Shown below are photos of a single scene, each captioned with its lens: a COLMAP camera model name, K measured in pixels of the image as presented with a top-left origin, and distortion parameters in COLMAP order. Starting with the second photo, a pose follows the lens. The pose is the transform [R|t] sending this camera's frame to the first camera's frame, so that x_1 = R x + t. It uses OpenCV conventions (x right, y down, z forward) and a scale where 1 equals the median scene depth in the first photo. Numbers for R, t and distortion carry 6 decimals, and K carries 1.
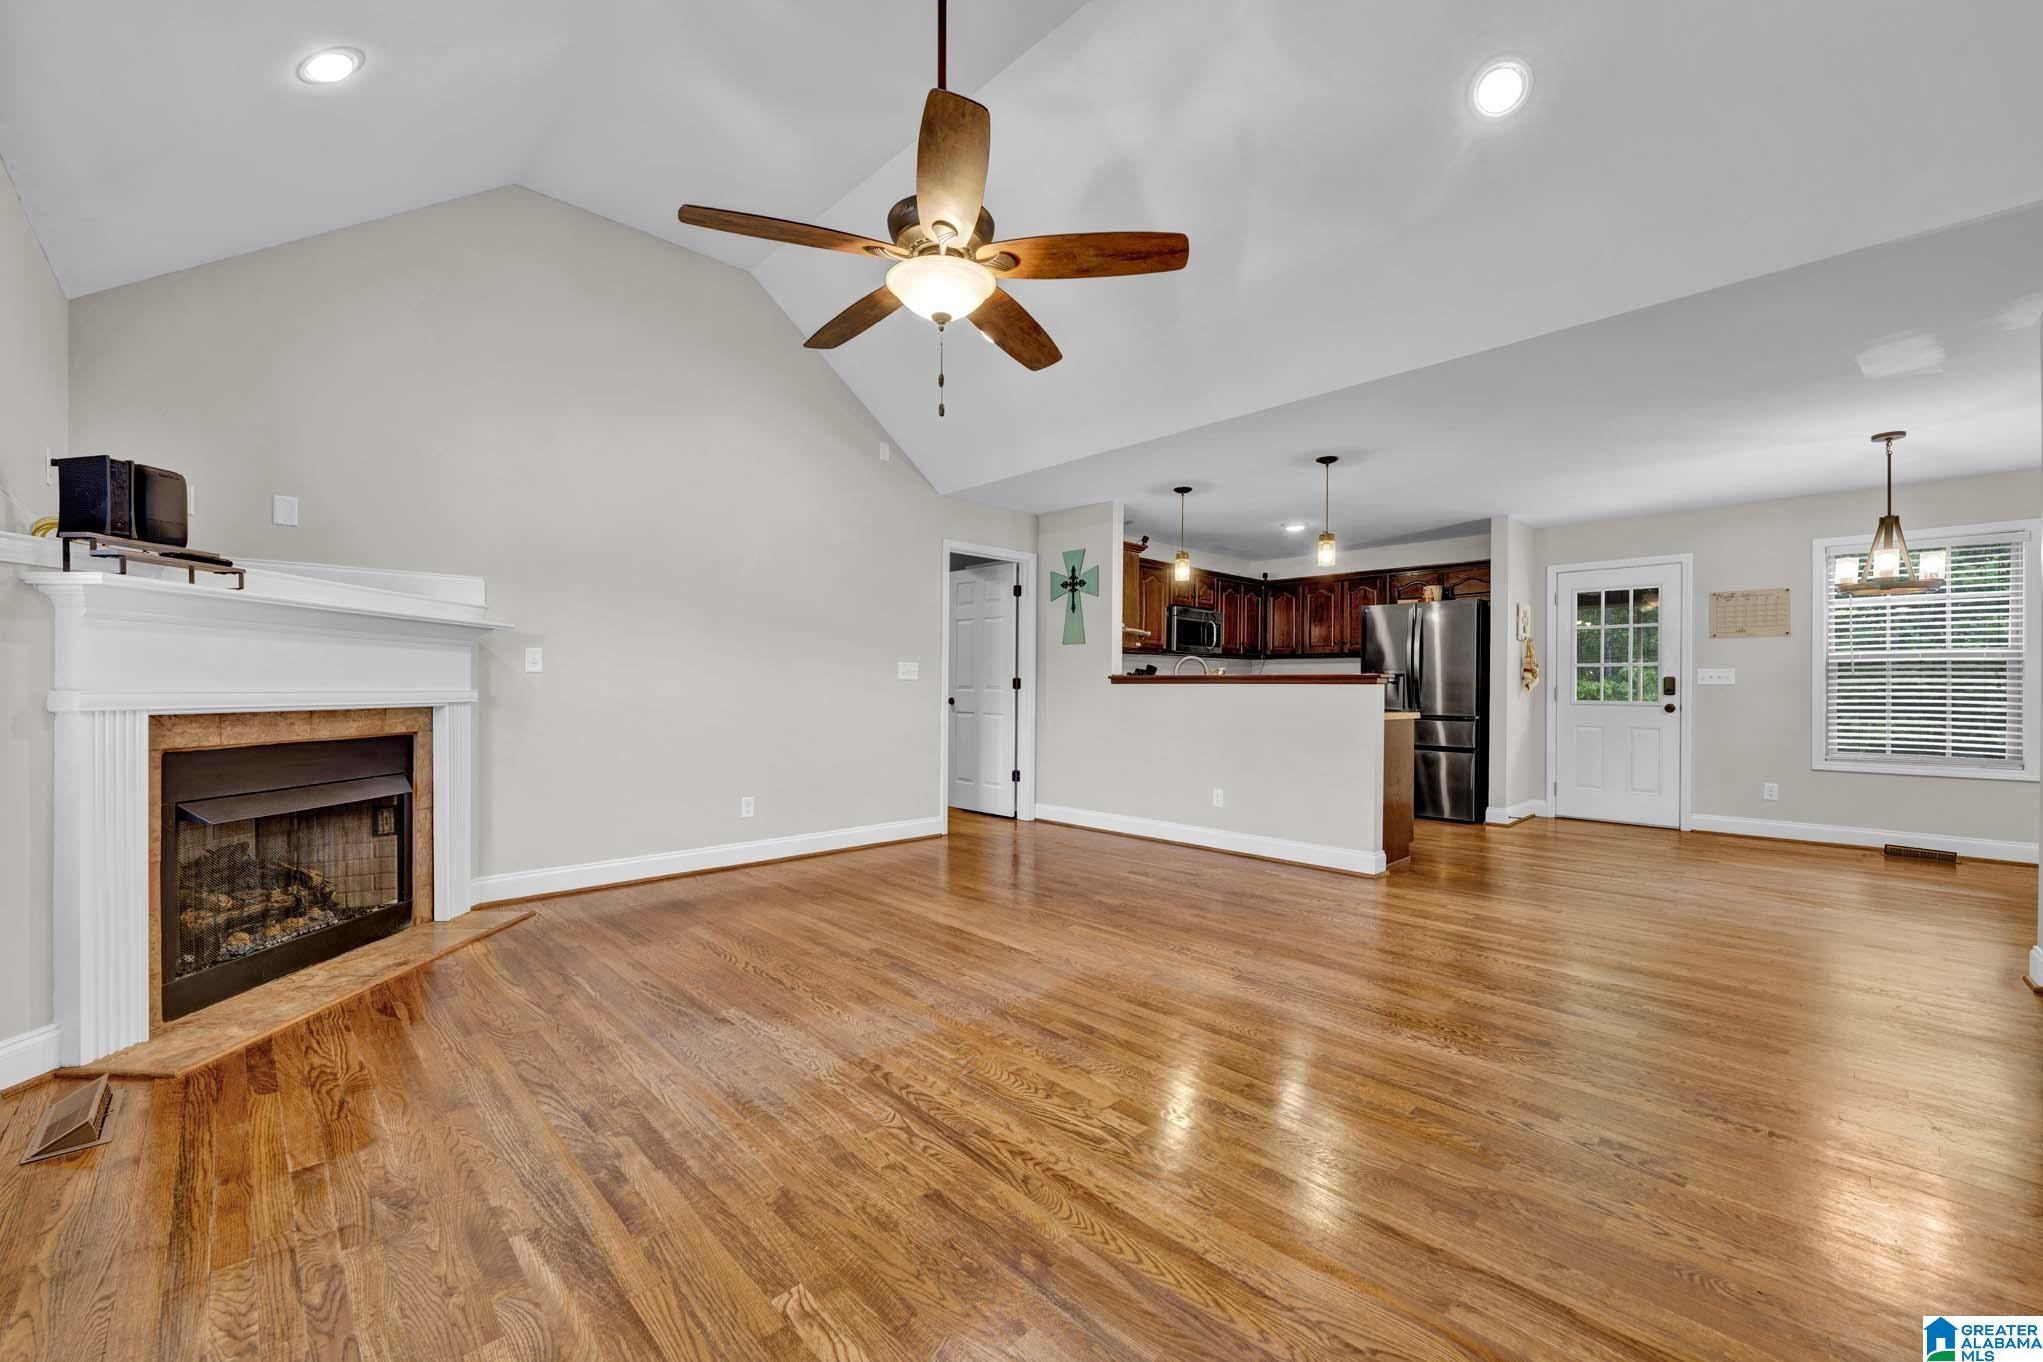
lens RADIAL K [[809.3, 0, 1021.5], [0, 809.3, 688.0], [0, 0, 1]] dist [0.000595, 0.000353]
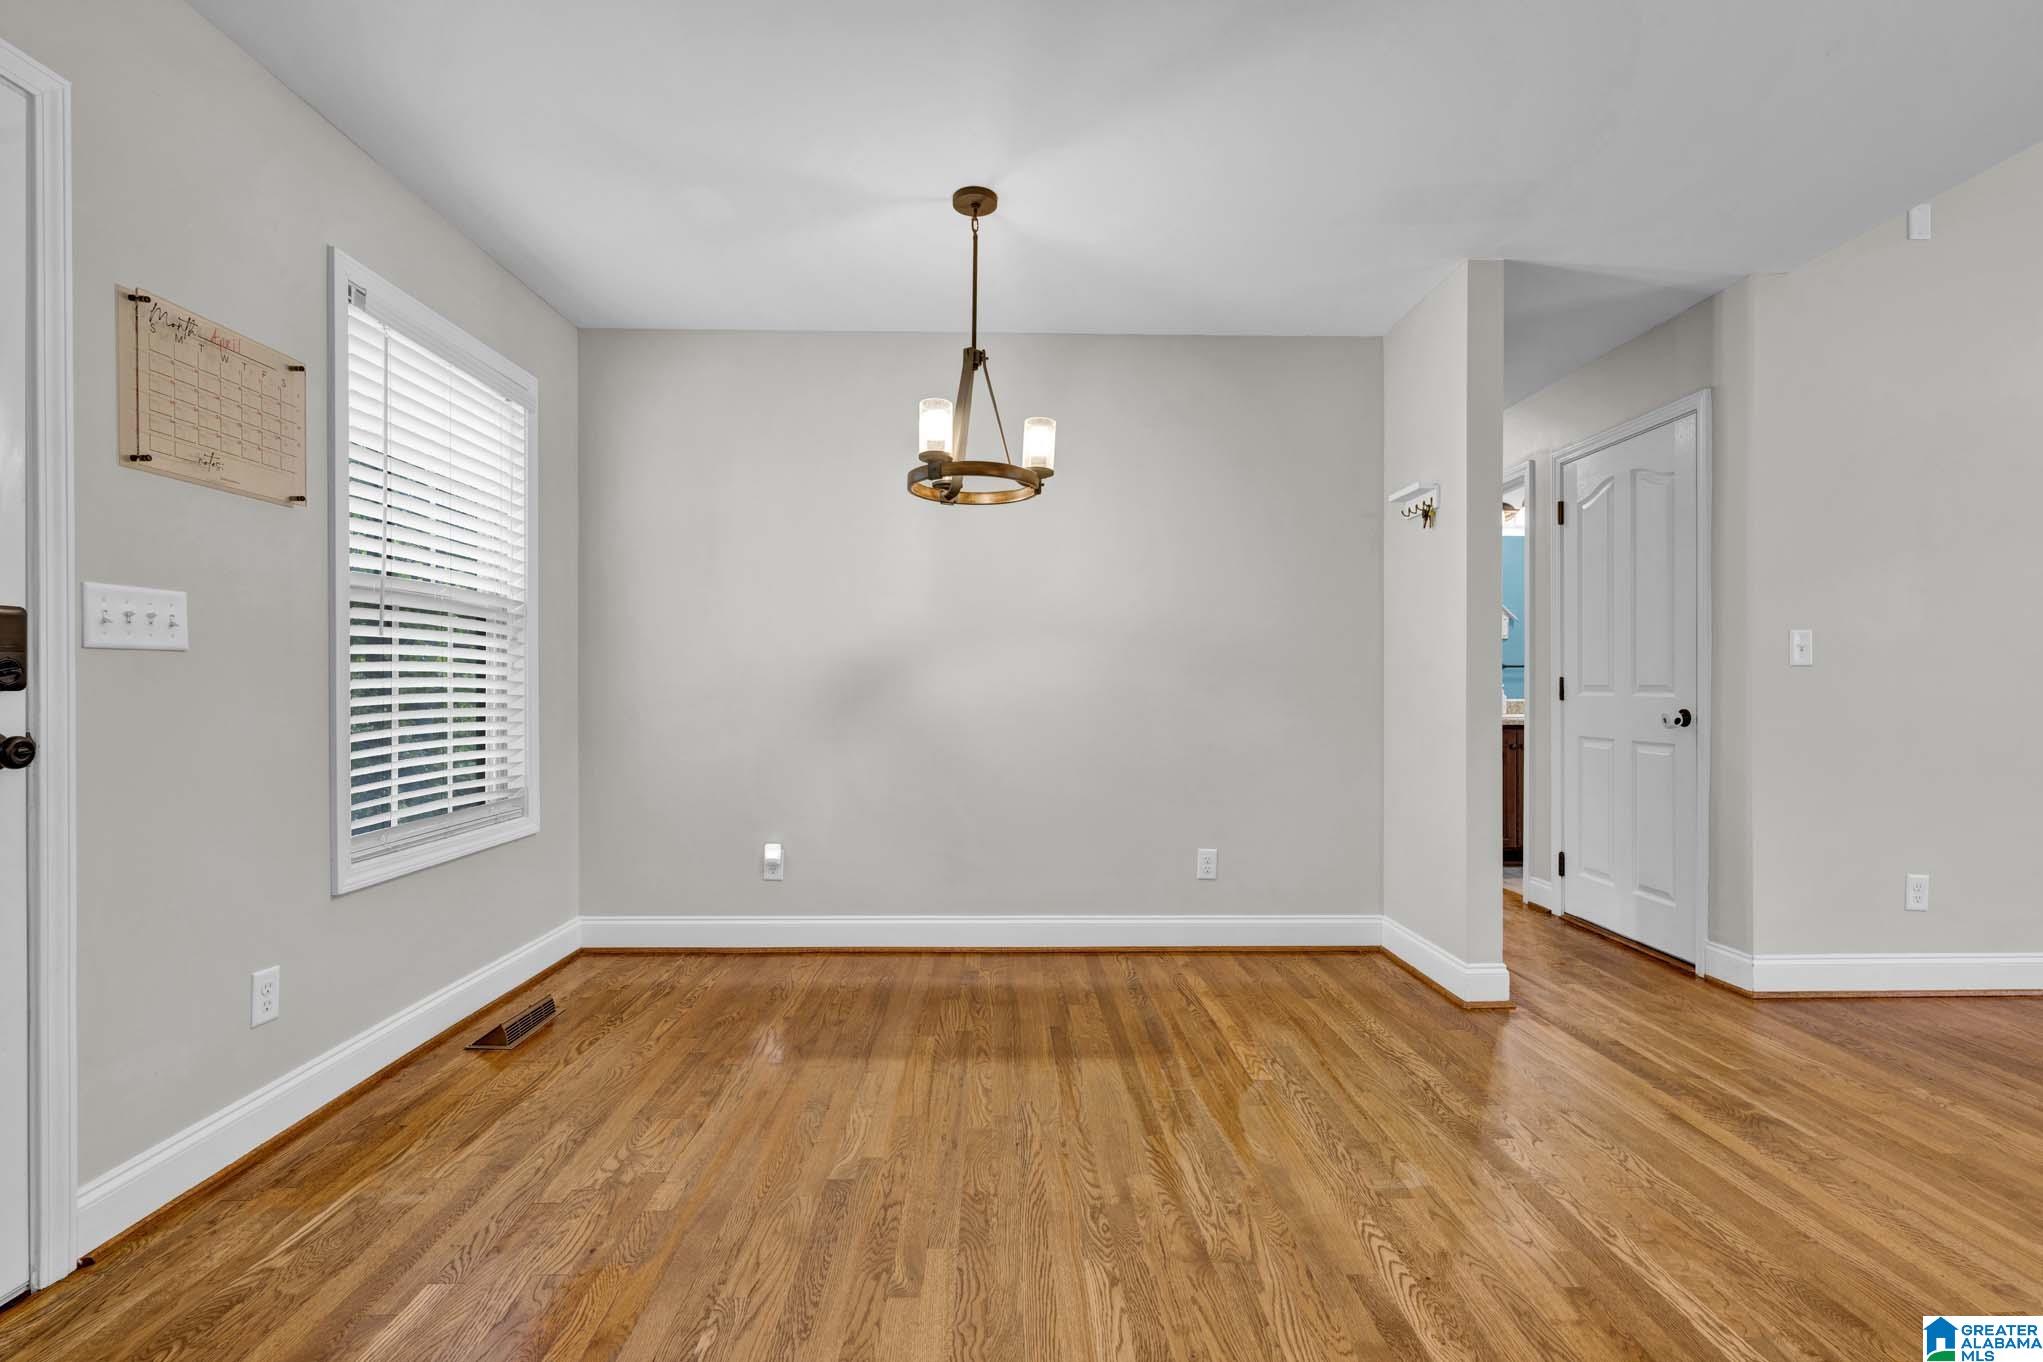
lens RADIAL K [[926.6, 0, 1021.0], [0, 926.6, 688.7], [0, 0, 1]] dist [-0.004323, 0.000112]
pose [[-0.724047, -0.005719, 0.689727, 0.395576], [-0.003077, 0.999982, 0.005061, 0.005564], [-0.689744, 0.001542, -0.724052, 0.895524]]
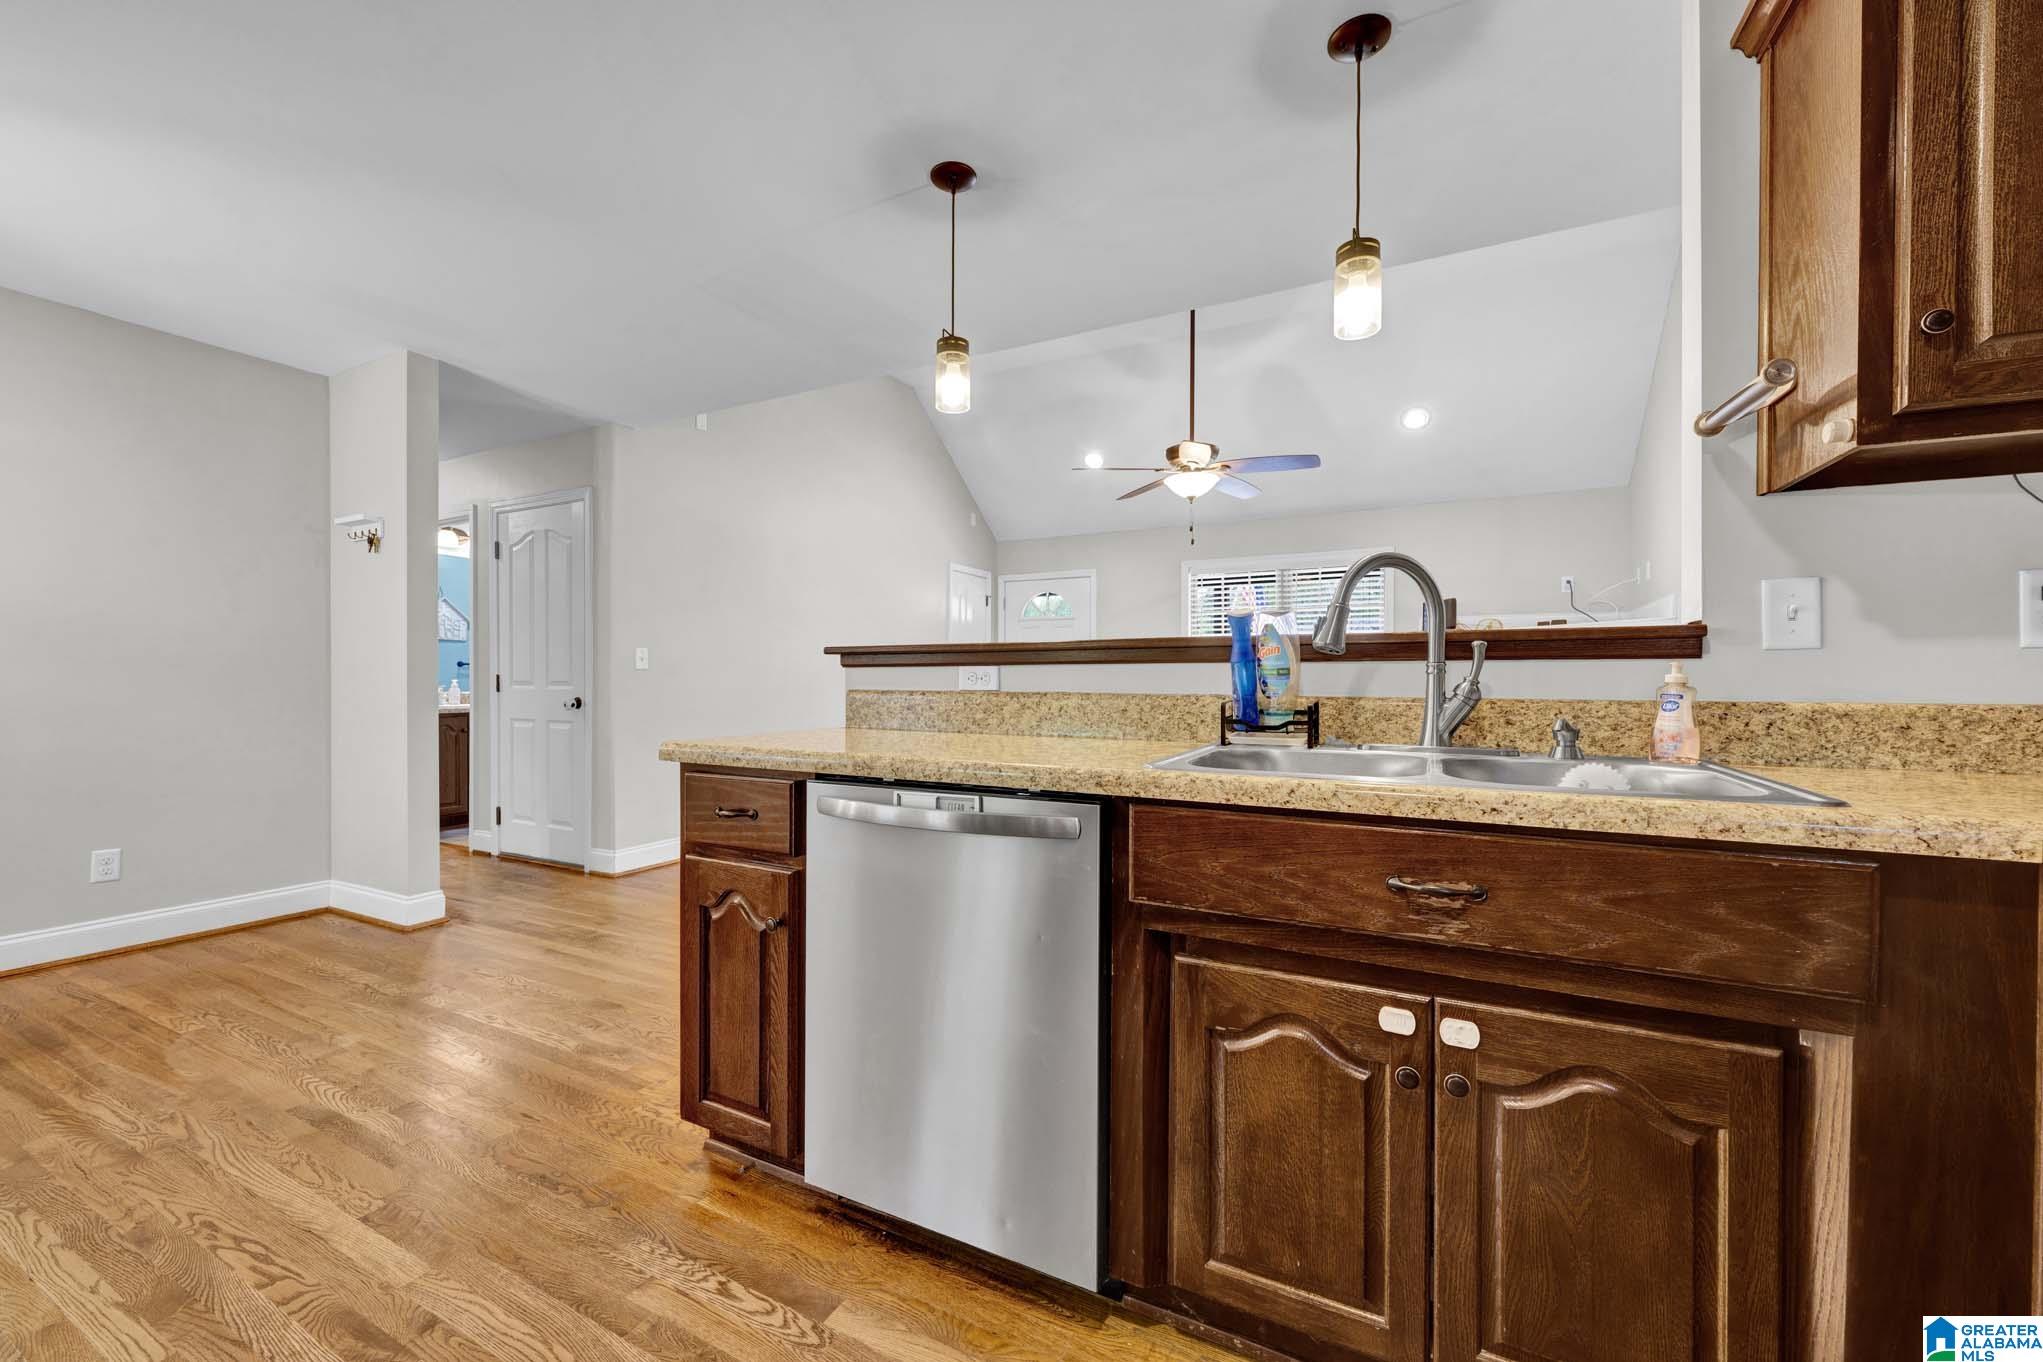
lens RADIAL K [[809.3, 0, 1021.5], [0, 809.3, 688.0], [0, 0, 1]] dist [0.000595, 0.000353]
pose [[-0.953579, -0.004672, -0.301106, 0.336872], [-0.006944, 0.999955, 0.006477, 0.003885], [0.301062, 0.008268, -0.953569, 1.015992]]
